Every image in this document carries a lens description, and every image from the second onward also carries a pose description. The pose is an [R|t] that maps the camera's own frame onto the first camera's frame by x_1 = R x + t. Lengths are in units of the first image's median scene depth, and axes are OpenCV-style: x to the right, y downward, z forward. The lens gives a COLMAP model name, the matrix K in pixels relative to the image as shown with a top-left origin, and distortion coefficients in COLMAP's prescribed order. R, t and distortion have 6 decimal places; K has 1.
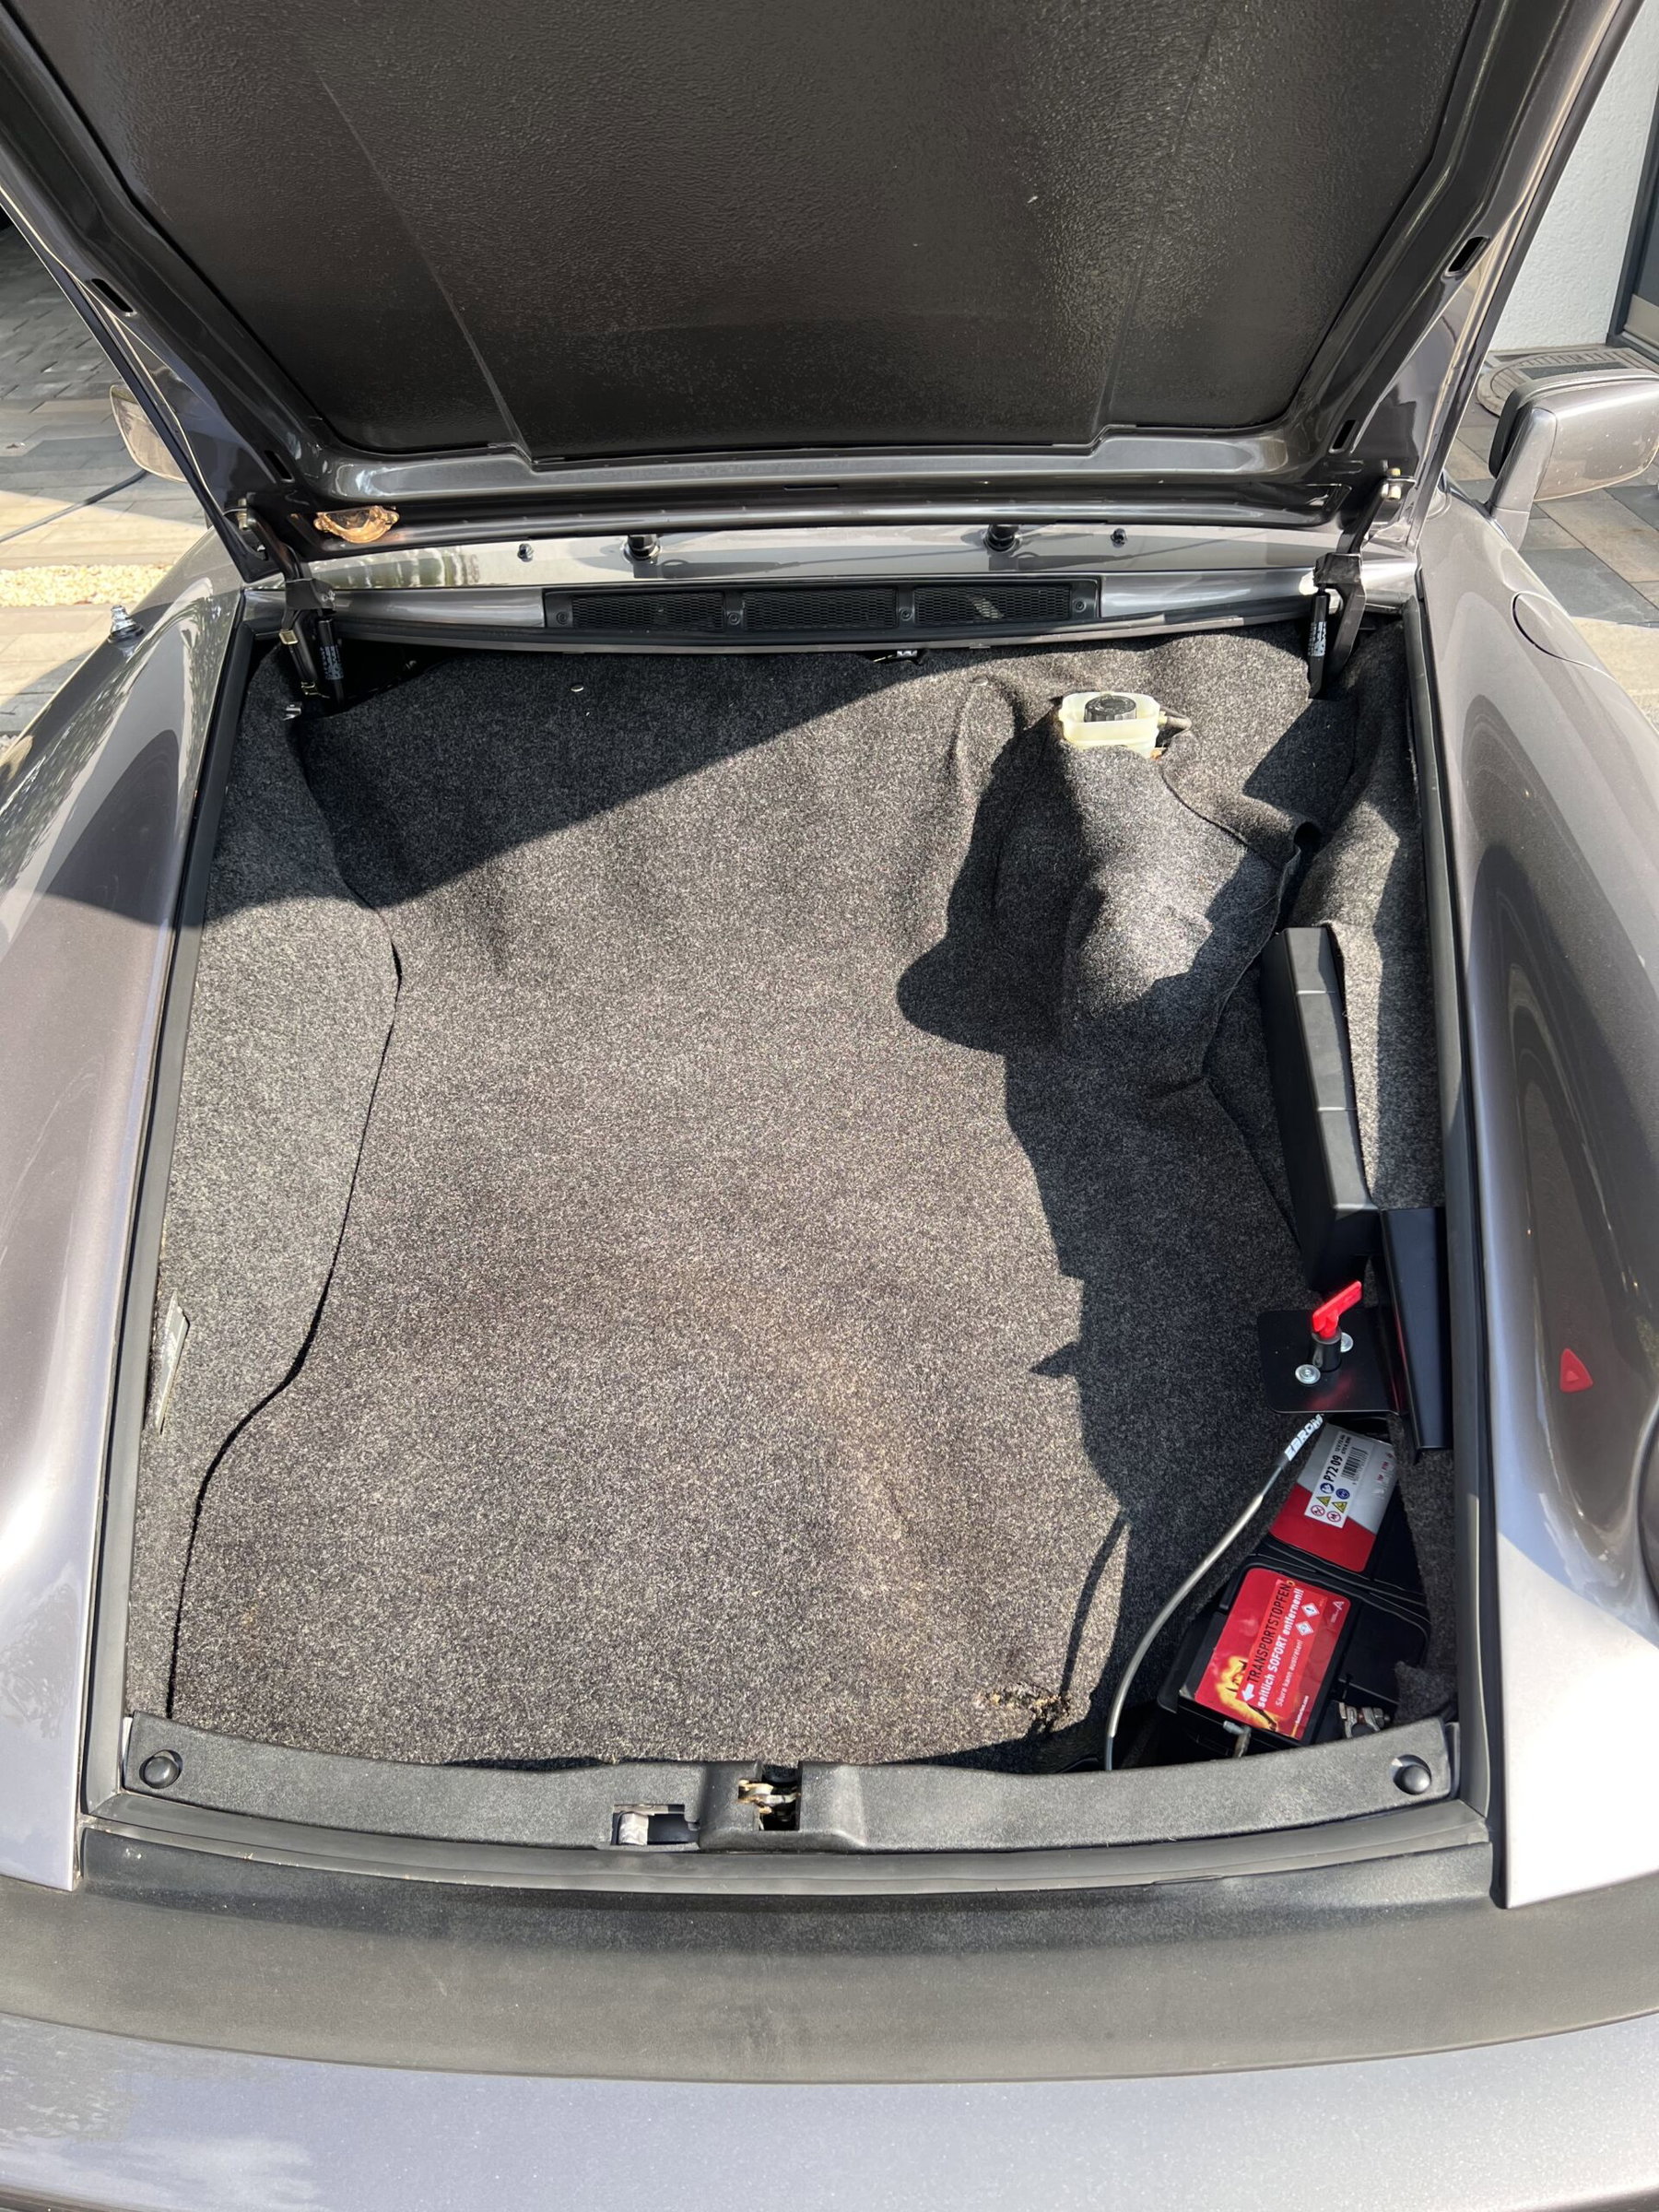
lens RADIAL K [[1648.0, 0, 813.1], [0, 1648.0, 1101.2], [0, 0, 1]] dist [0.003555, -0.012973]
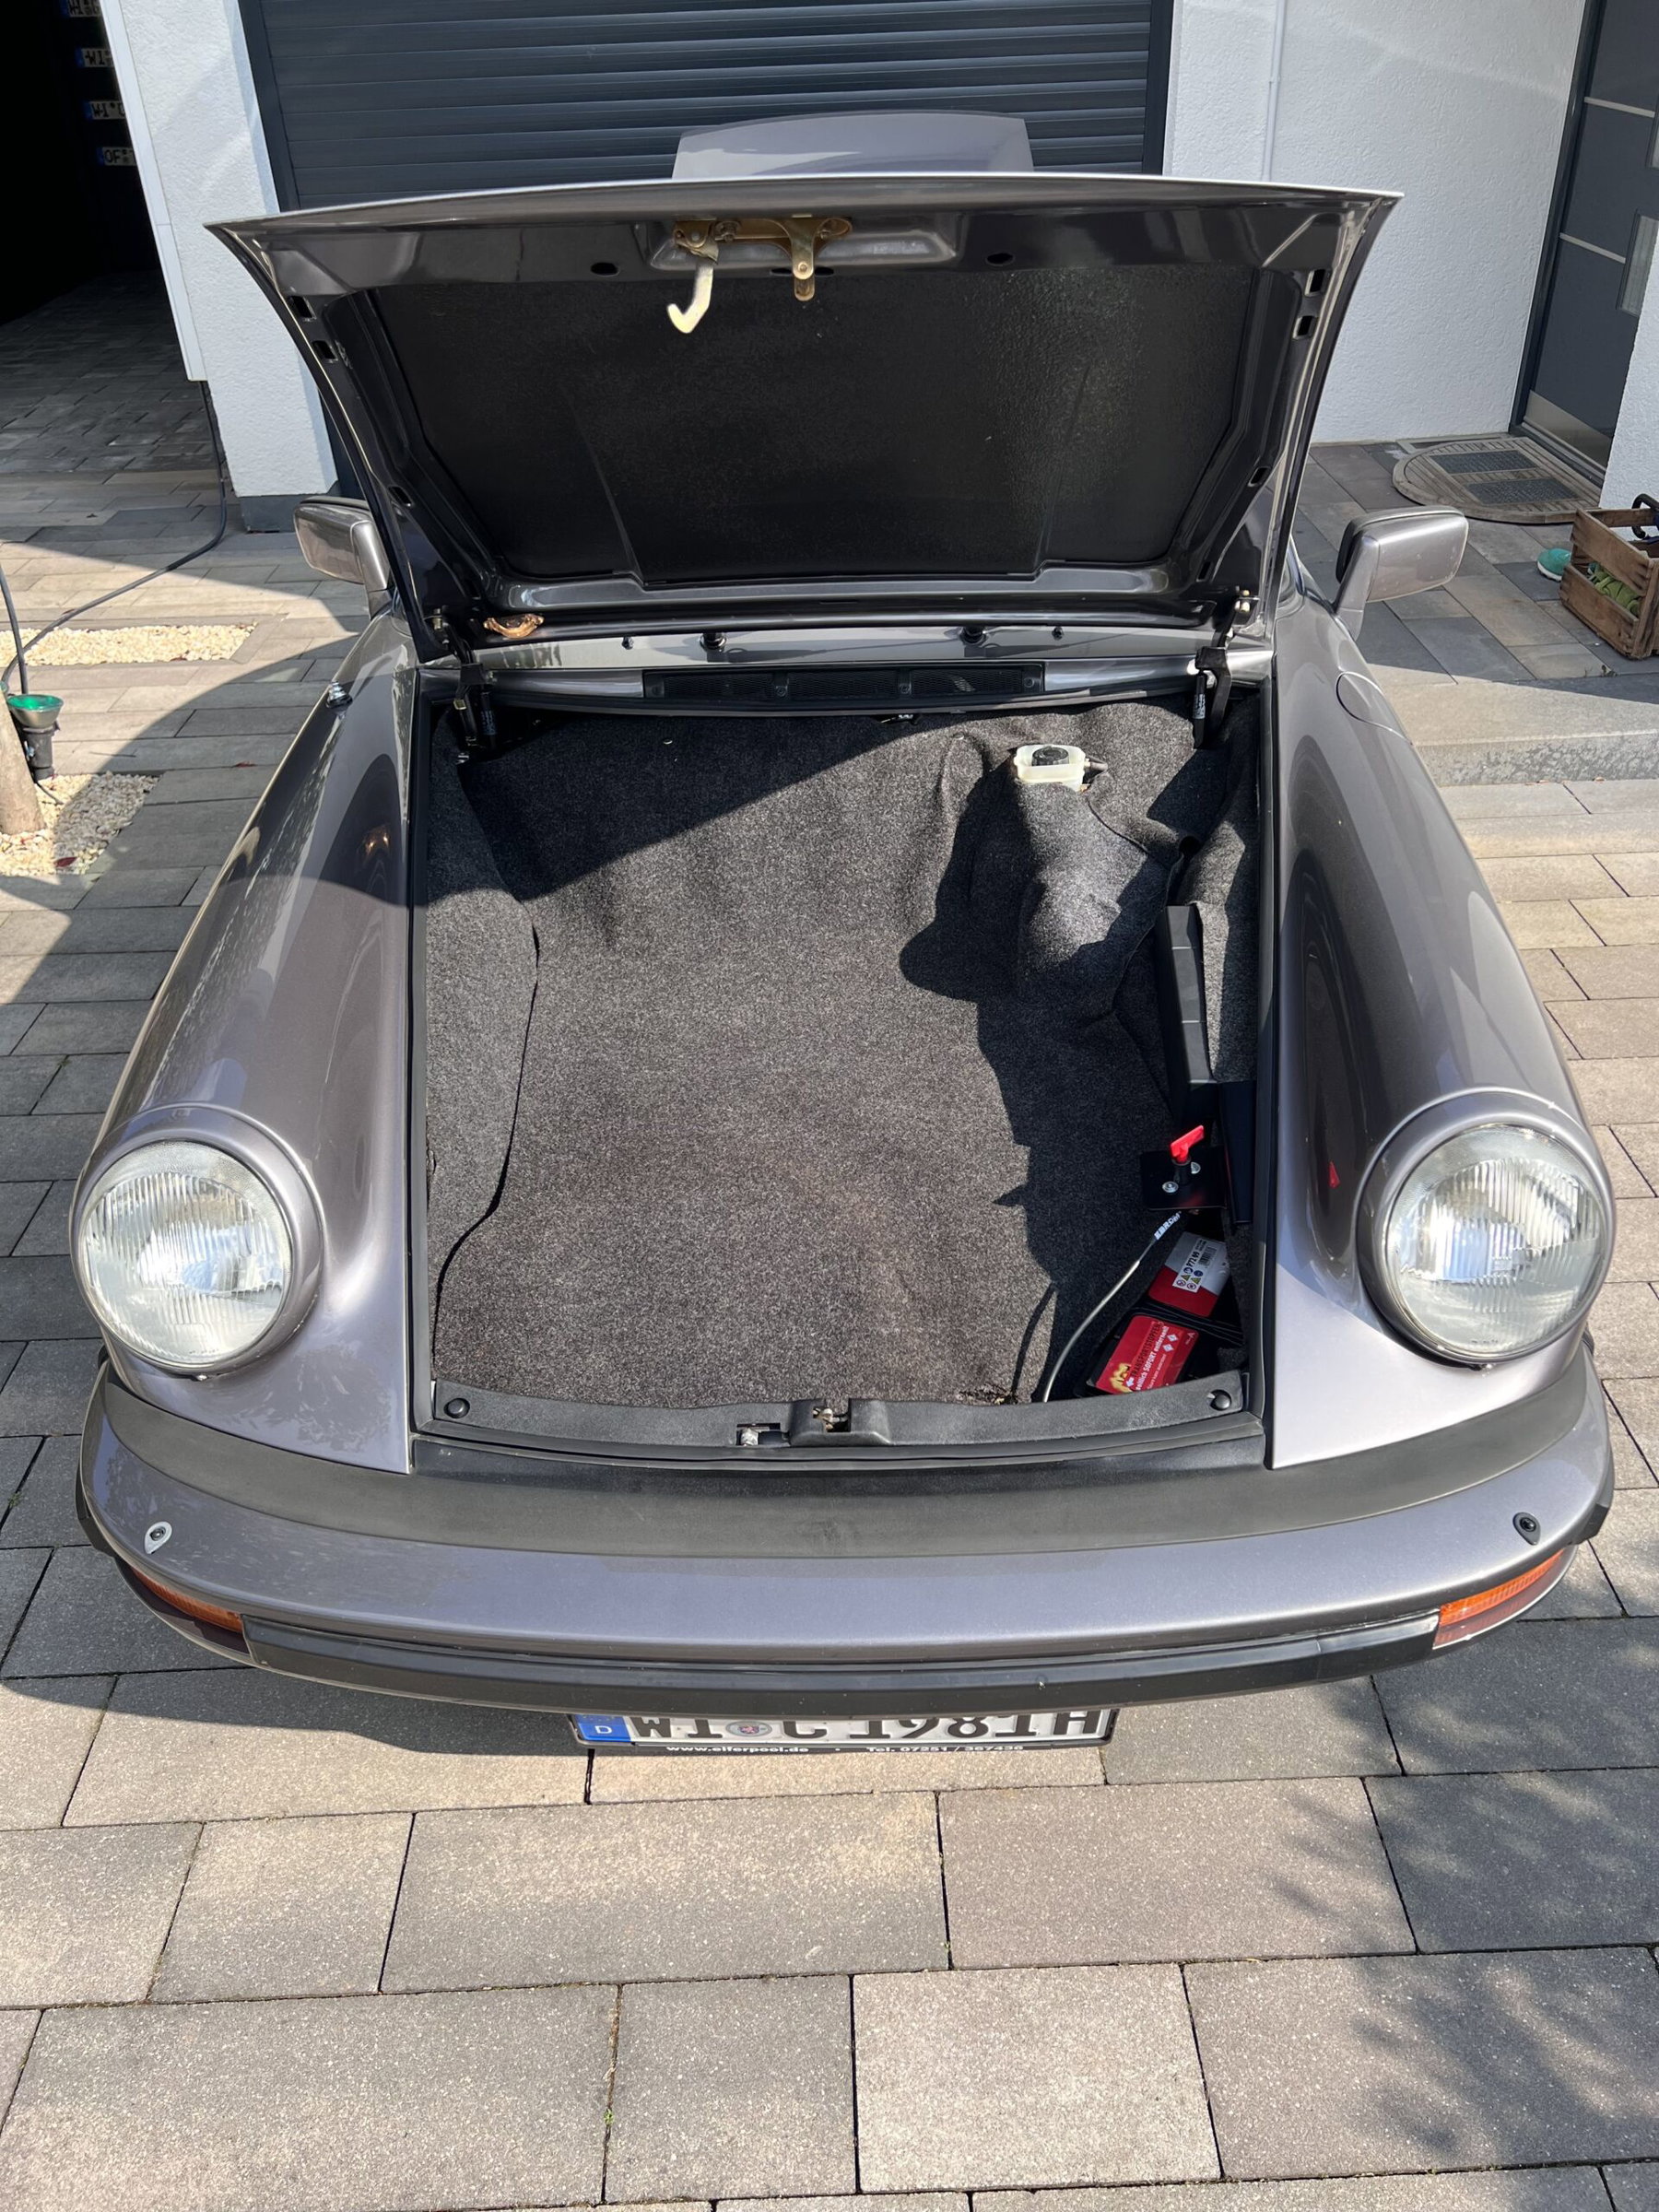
lens RADIAL K [[1648.0, 0, 829.8], [0, 1648.0, 1117.3], [0, 0, 1]] dist [0.003555, -0.012973]
pose [[0.999819, -0.003834, 0.018637, -0.040723], [0.004089, 0.999898, -0.013695, 0.101432], [-0.018582, 0.013769, 0.999733, -0.457635]]
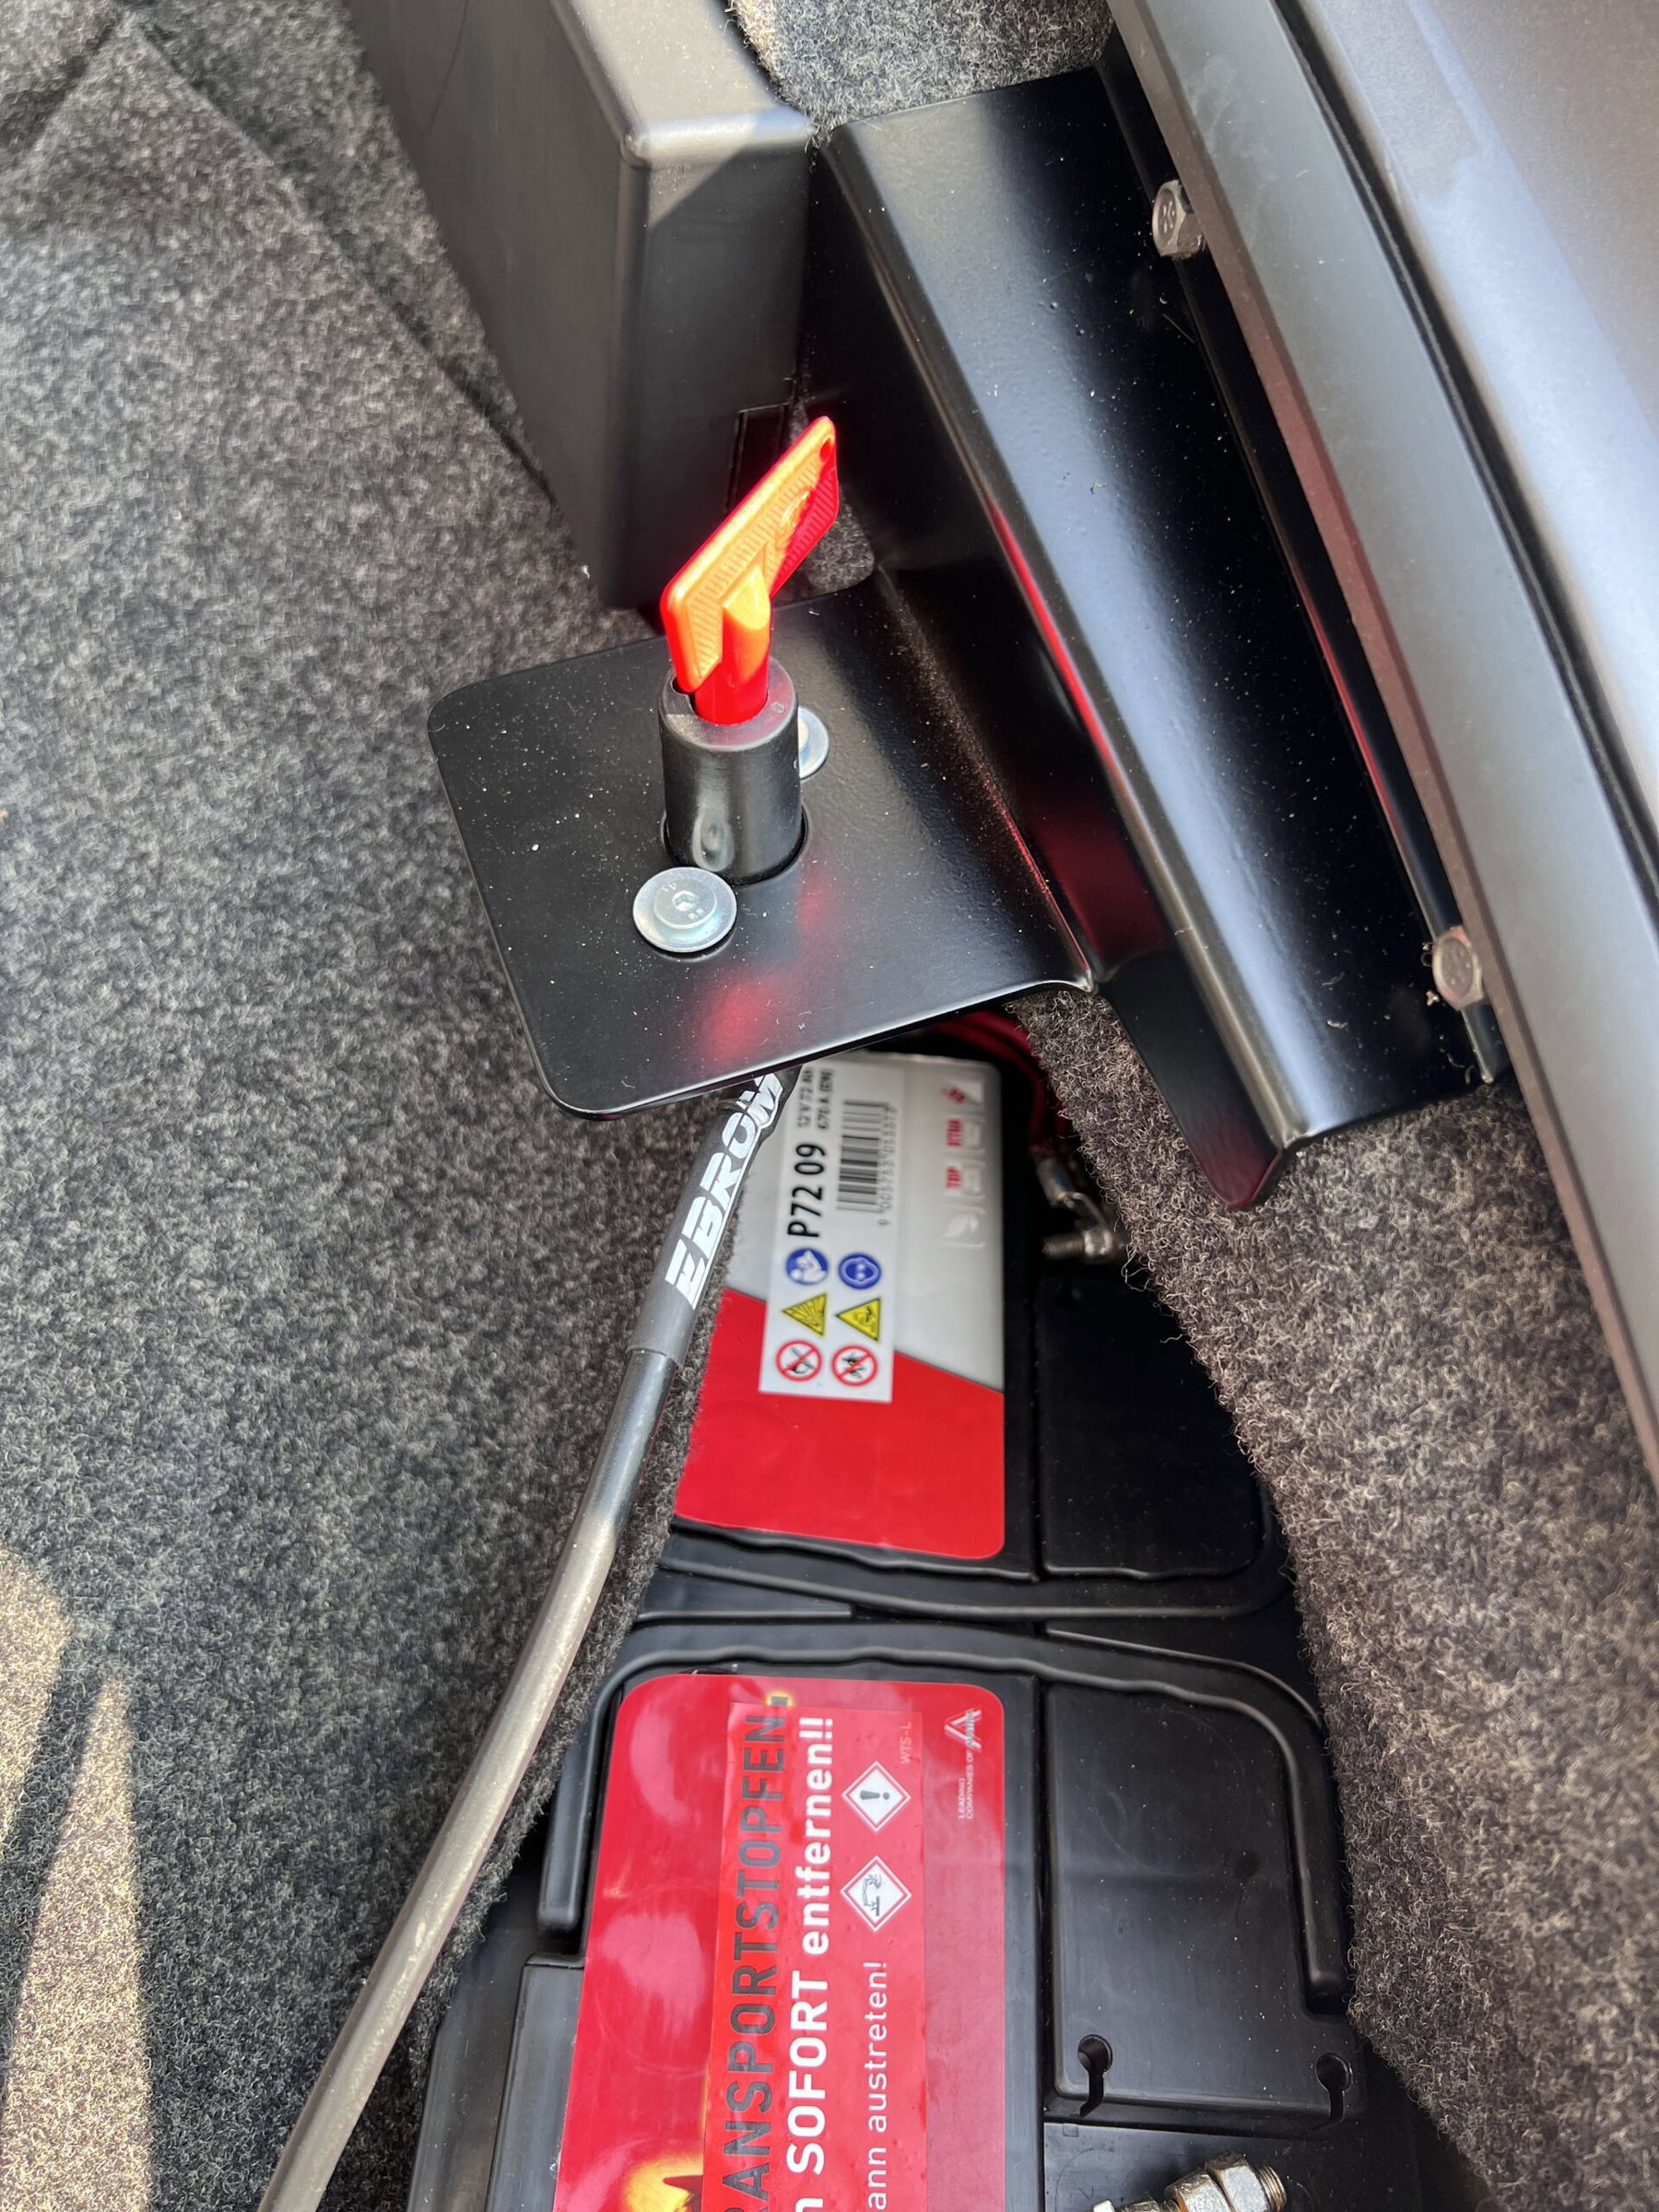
lens RADIAL K [[1648.0, 0, 820.3], [0, 1648.0, 1109.6], [0, 0, 1]] dist [0.003555, -0.012973]
pose [[0.889250, -0.281354, 0.360659, 0.192987], [0.173115, 0.936817, 0.303983, 0.106735], [-0.423398, -0.207881, 0.881771, 0.667171]]
